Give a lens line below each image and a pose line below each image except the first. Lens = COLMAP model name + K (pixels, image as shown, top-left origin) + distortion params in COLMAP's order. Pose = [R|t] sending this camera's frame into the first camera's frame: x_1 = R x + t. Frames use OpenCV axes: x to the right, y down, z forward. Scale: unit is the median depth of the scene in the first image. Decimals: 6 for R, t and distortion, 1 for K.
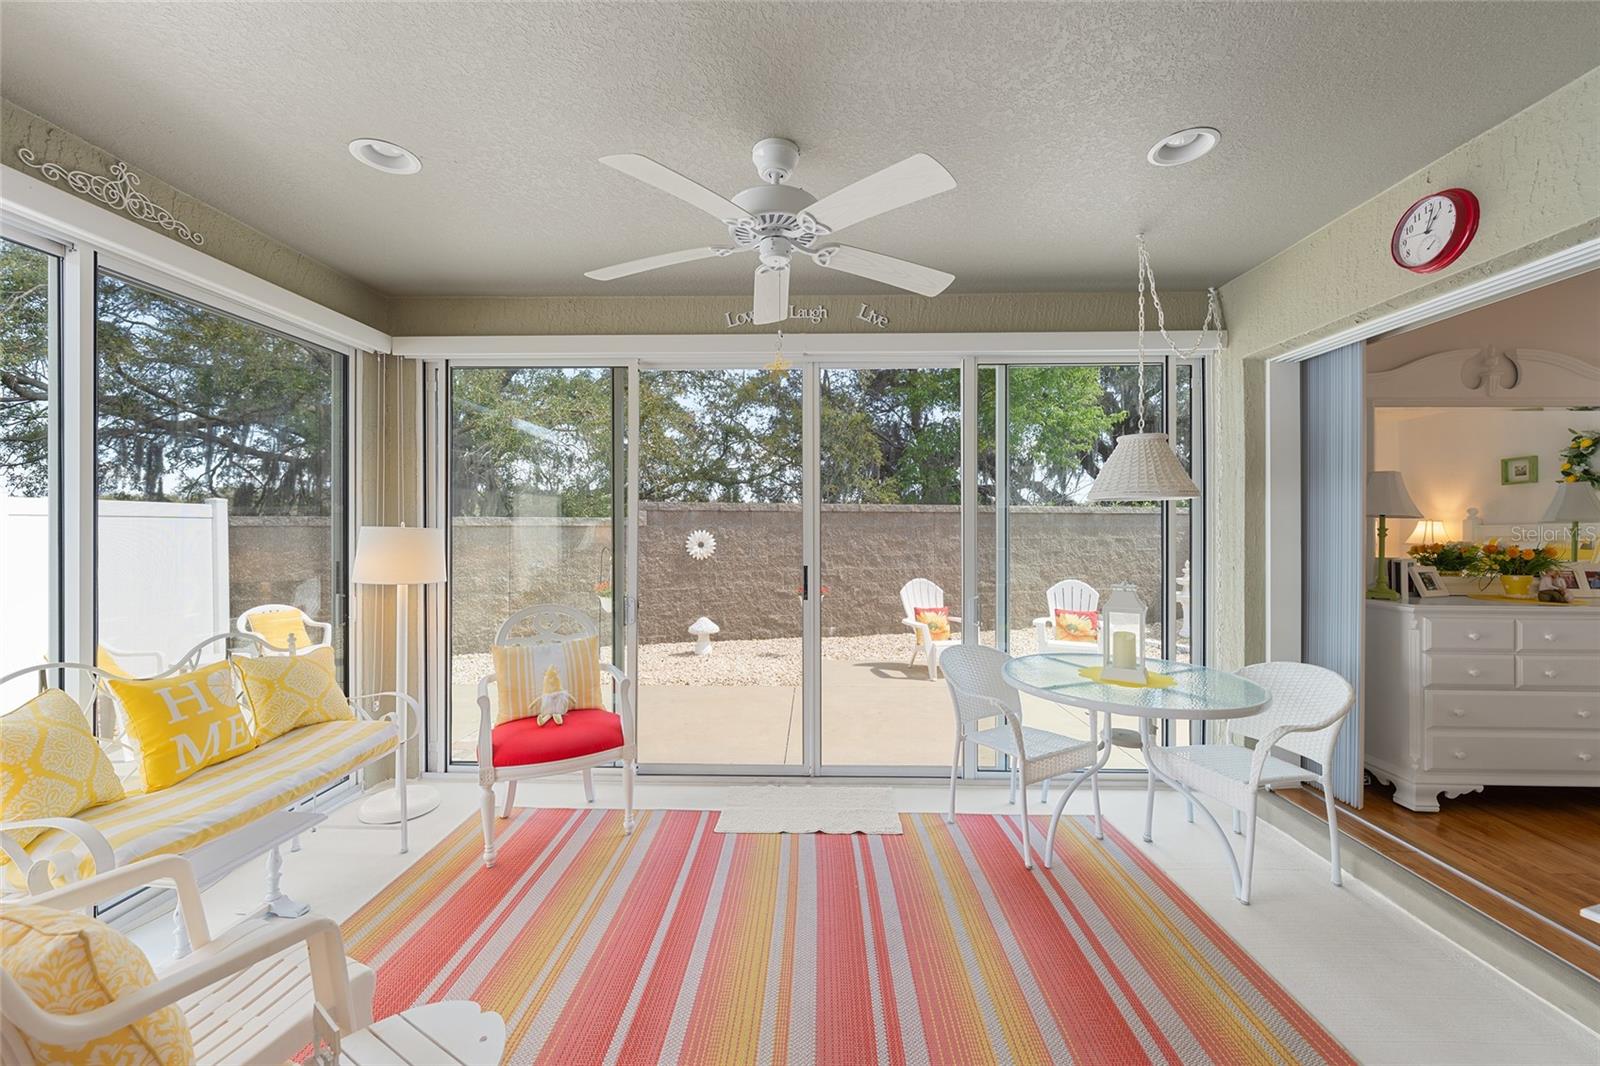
lens RADIAL K [[620.1, 0, 801.6], [0, 620.1, 530.4], [0, 0, 1]] dist [-0.000222, -0.000192]
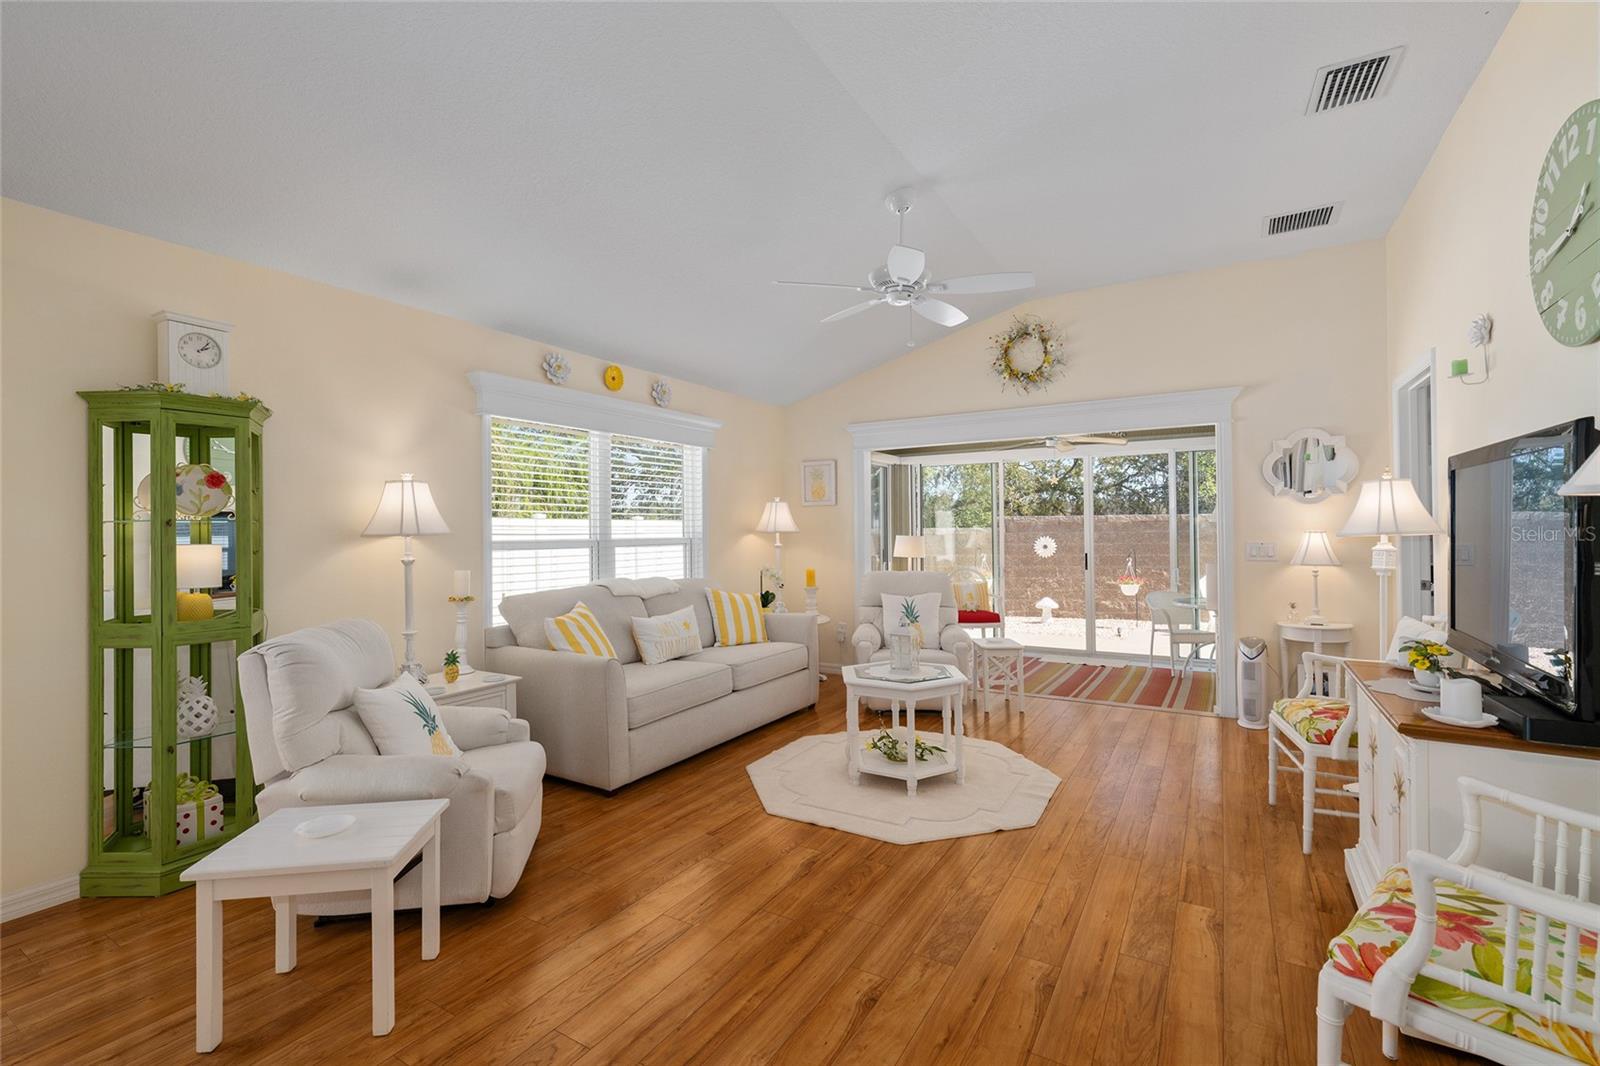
lens RADIAL K [[698.4, 0, 800.2], [0, 698.4, 525.5], [0, 0, 1]] dist [-0.000202, 0.000604]
pose [[0.865937, -0.013589, -0.499969, 0.157203], [0.005225, 0.999822, -0.018125, -0.000215], [0.500126, 0.013083, 0.865854, -0.678957]]
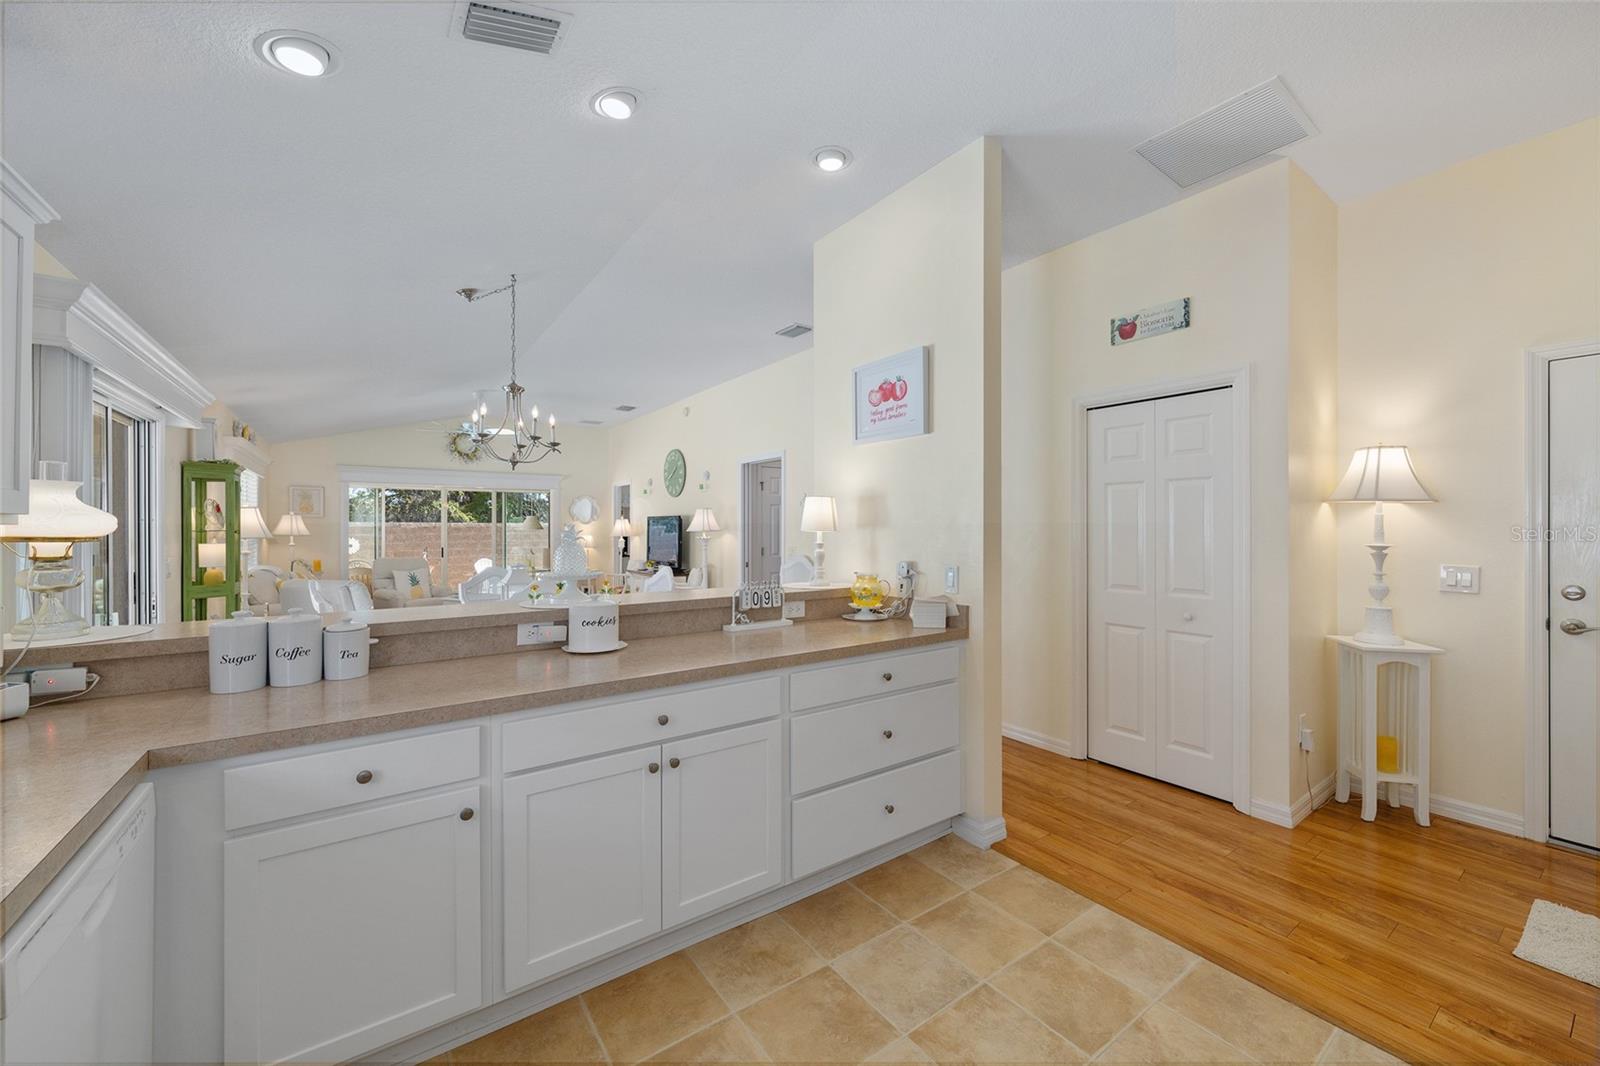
lens RADIAL K [[614.7, 0, 804.0], [0, 614.7, 529.3], [0, 0, 1]] dist [-0.000609, 0.000013]
pose [[0.799293, -0.004138, 0.600927, -0.201065], [0.009533, 0.999938, -0.005794, -0.003647], [-0.600865, 0.010360, 0.799283, -1.336998]]
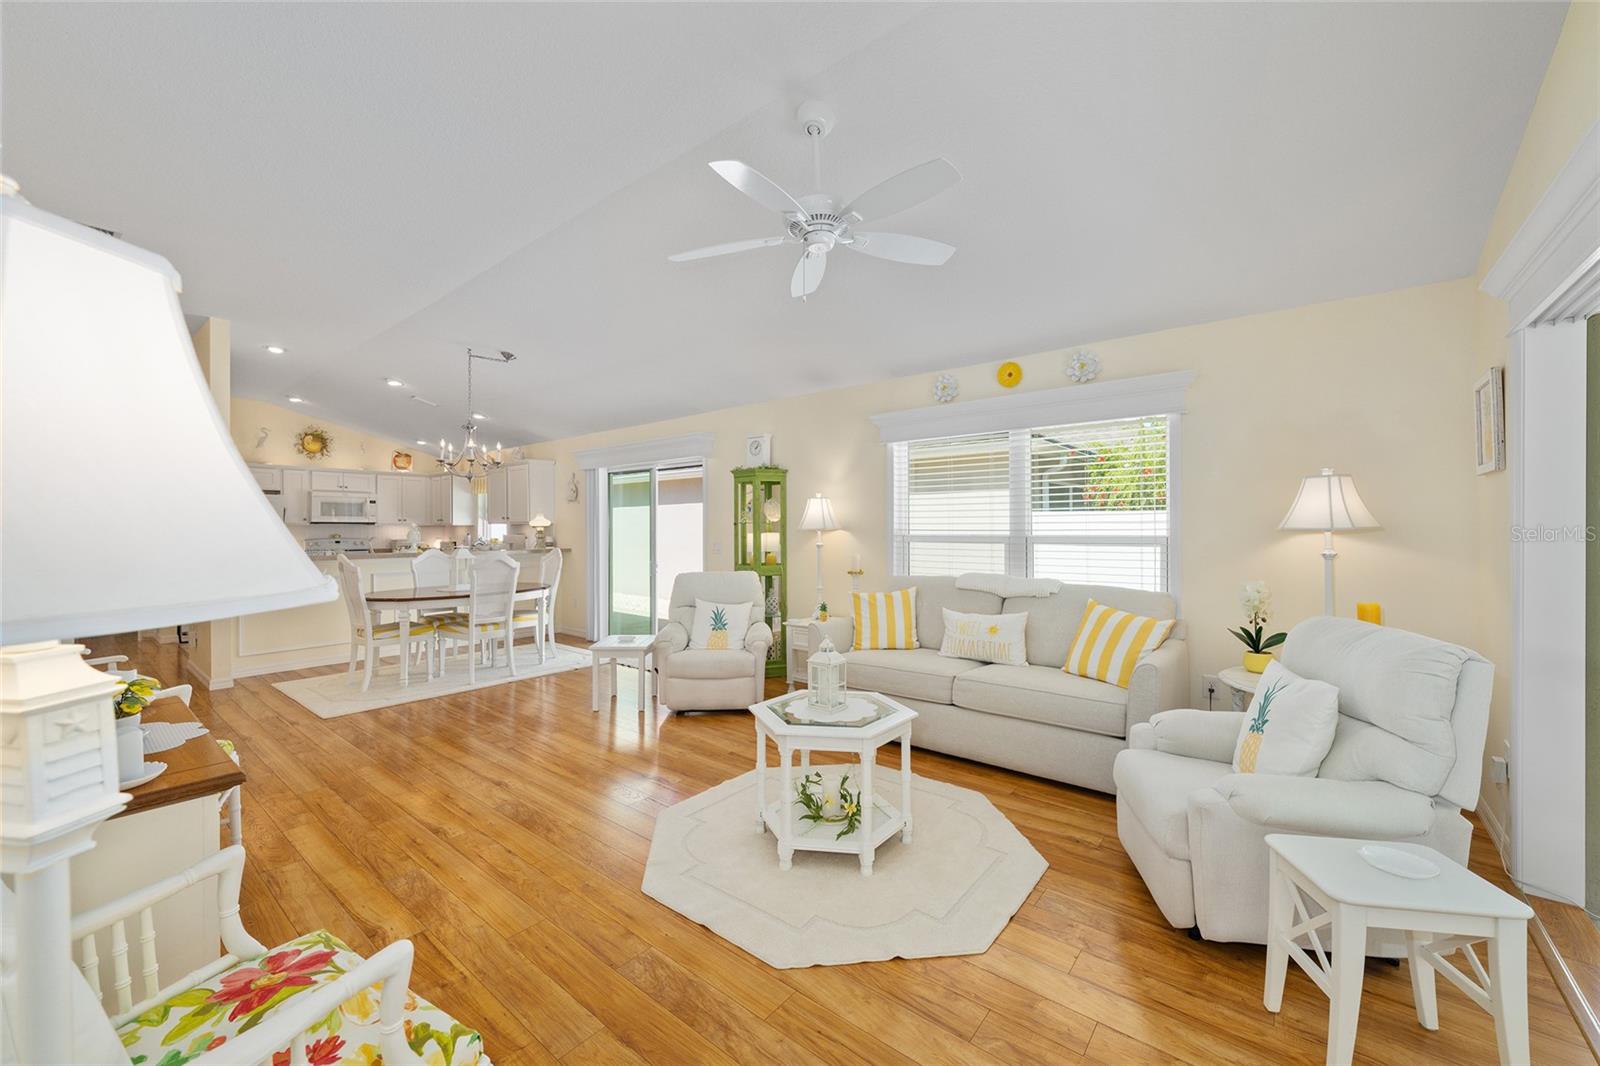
lens RADIAL K [[623.0, 0, 802.6], [0, 623.0, 531.3], [0, 0, 1]] dist [-0.000294, -0.000127]
pose [[-0.614403, 0.002728, -0.788988, 0.257778], [-0.006058, 0.999948, 0.008175, -0.007683], [0.788969, 0.009802, -0.614355, -0.014395]]
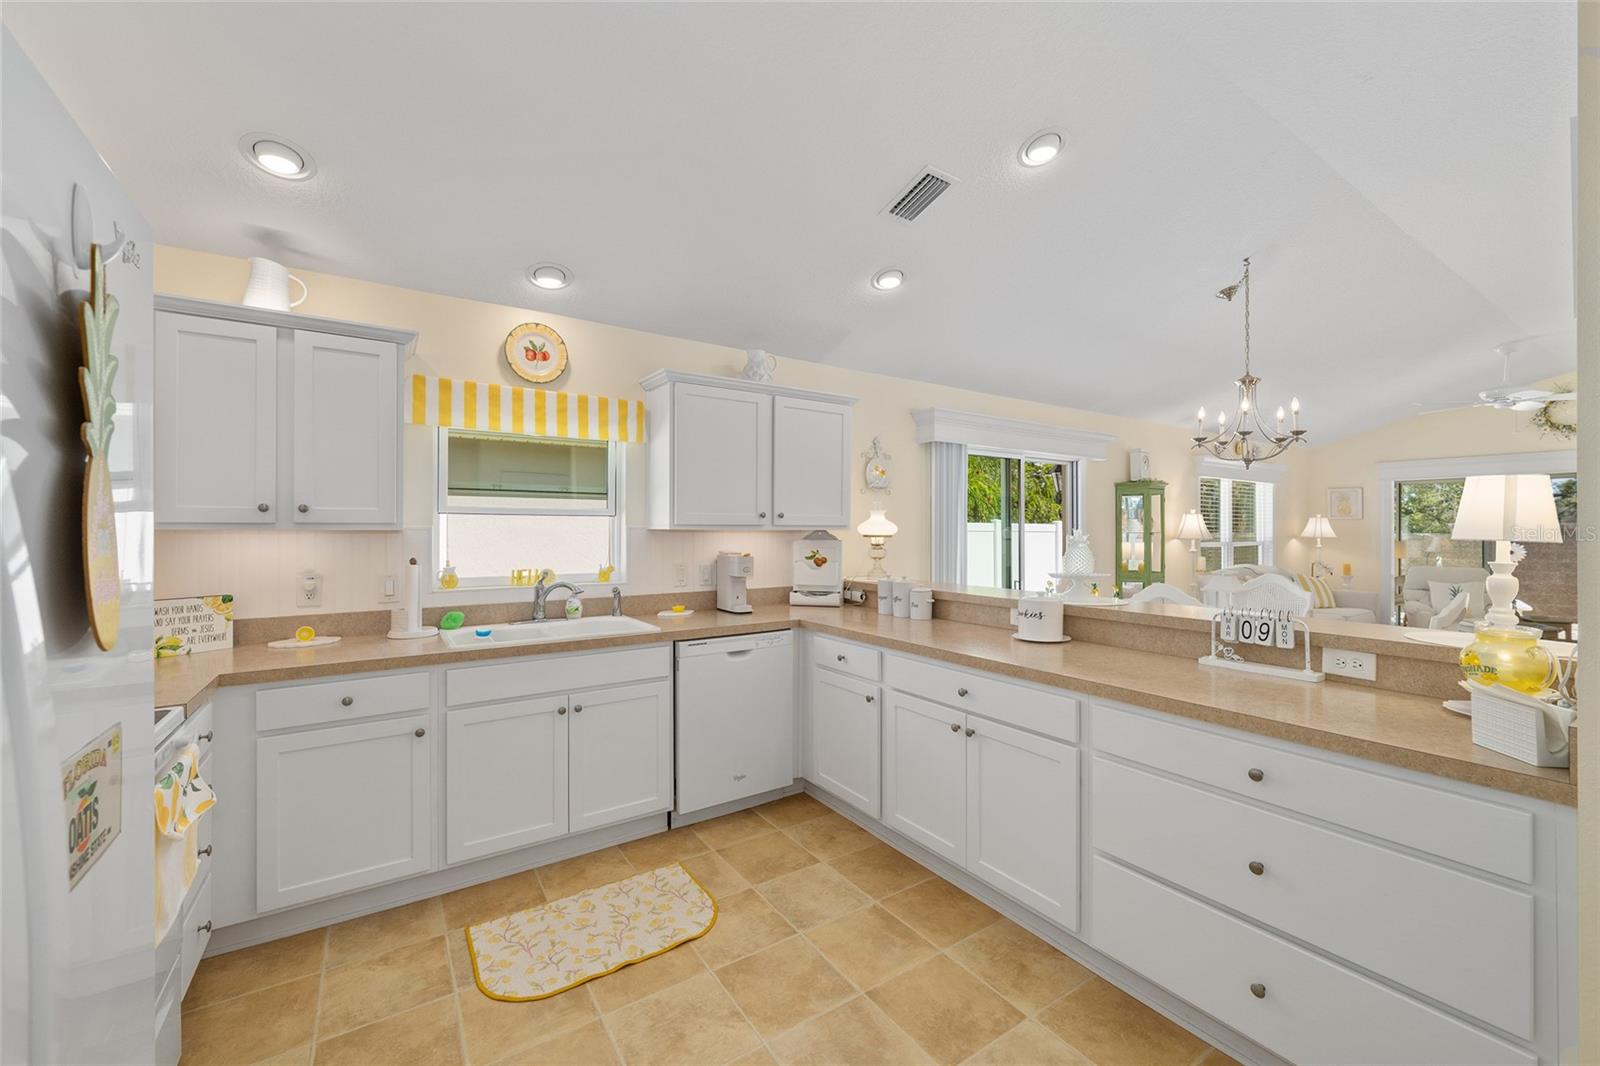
lens RADIAL K [[633.1, 0, 800.0], [0, 633.1, 527.7], [0, 0, 1]] dist [-0.000298, -0.000084]
pose [[0.572672, -0.003800, -0.819776, 0.112375], [-0.009170, 0.999897, -0.011040, -0.004517], [0.819733, 0.013840, 0.572578, -1.345981]]
